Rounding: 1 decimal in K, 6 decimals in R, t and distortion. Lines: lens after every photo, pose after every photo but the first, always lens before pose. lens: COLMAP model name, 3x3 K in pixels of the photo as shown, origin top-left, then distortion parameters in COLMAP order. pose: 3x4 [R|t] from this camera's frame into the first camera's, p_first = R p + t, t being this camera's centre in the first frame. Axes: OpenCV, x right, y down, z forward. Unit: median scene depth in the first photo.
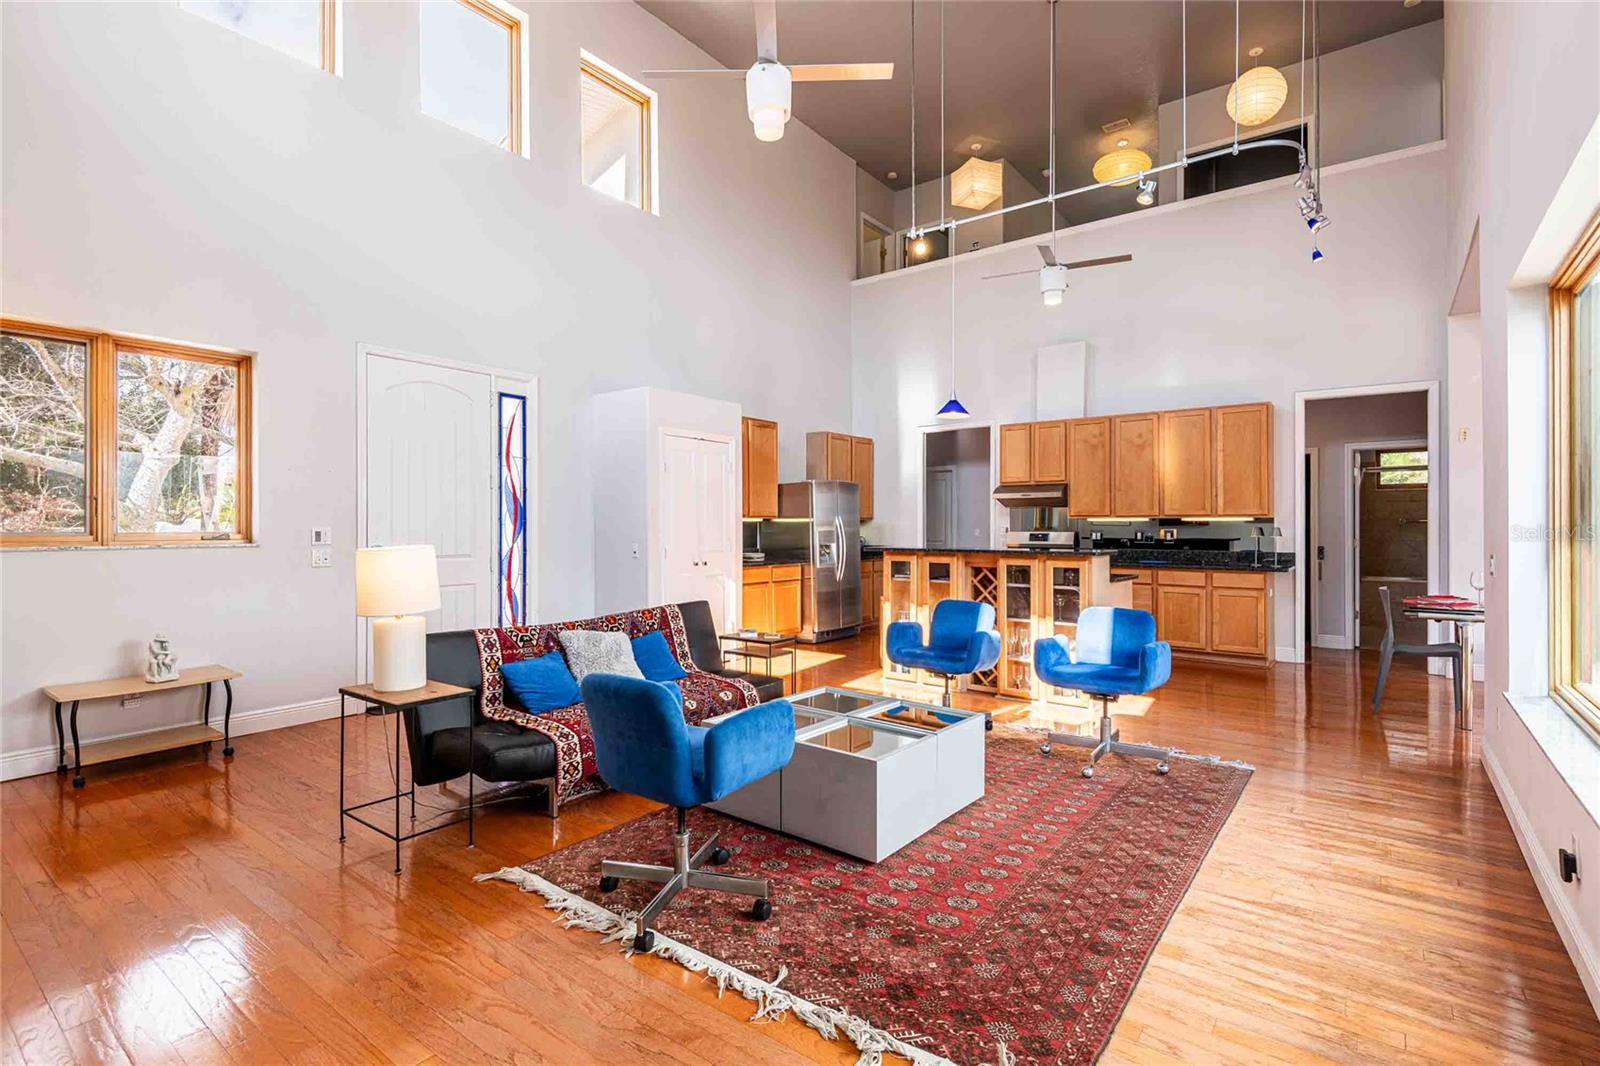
lens RADIAL K [[753.3, 0, 800.0], [0, 753.3, 533.0], [0, 0, 1]] dist [-0.000332, -0.000143]
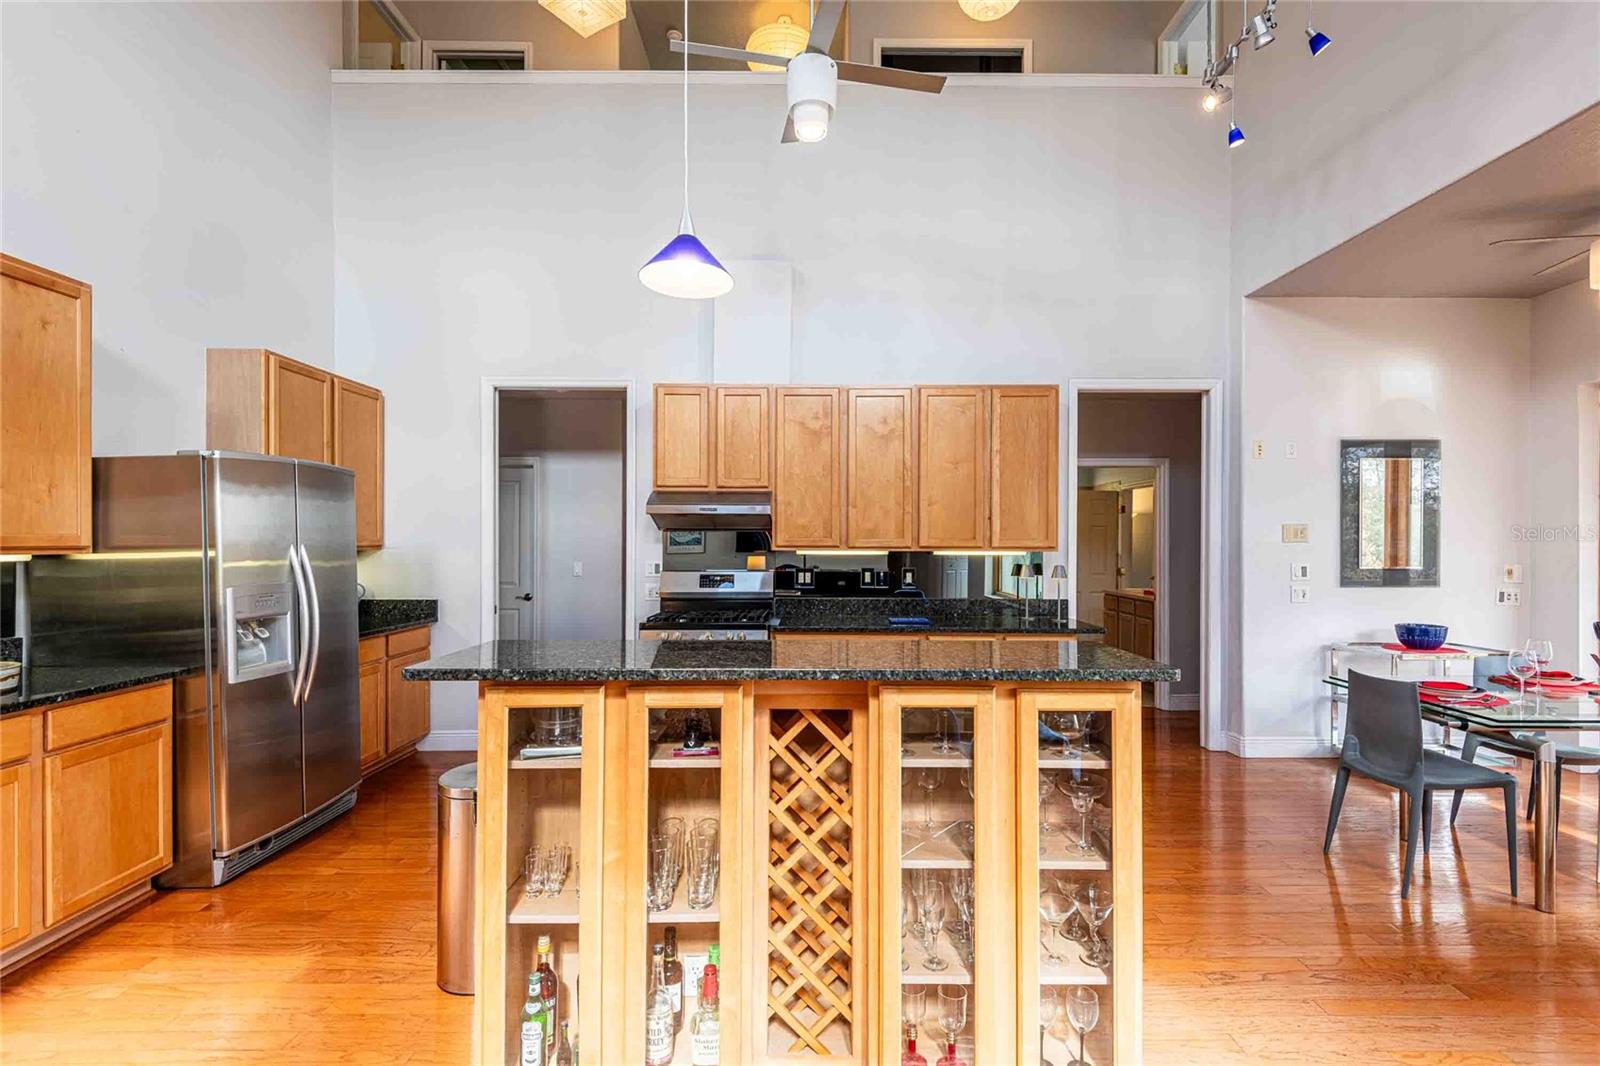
lens RADIAL K [[716.1, 0, 804.7], [0, 716.1, 540.4], [0, 0, 1]] dist [0.015035, -0.000330]
pose [[0.788719, 0.004150, 0.614740, 0.027228], [0.003515, 0.999930, -0.011260, -0.020553], [-0.614744, 0.011042, 0.788650, 0.526363]]
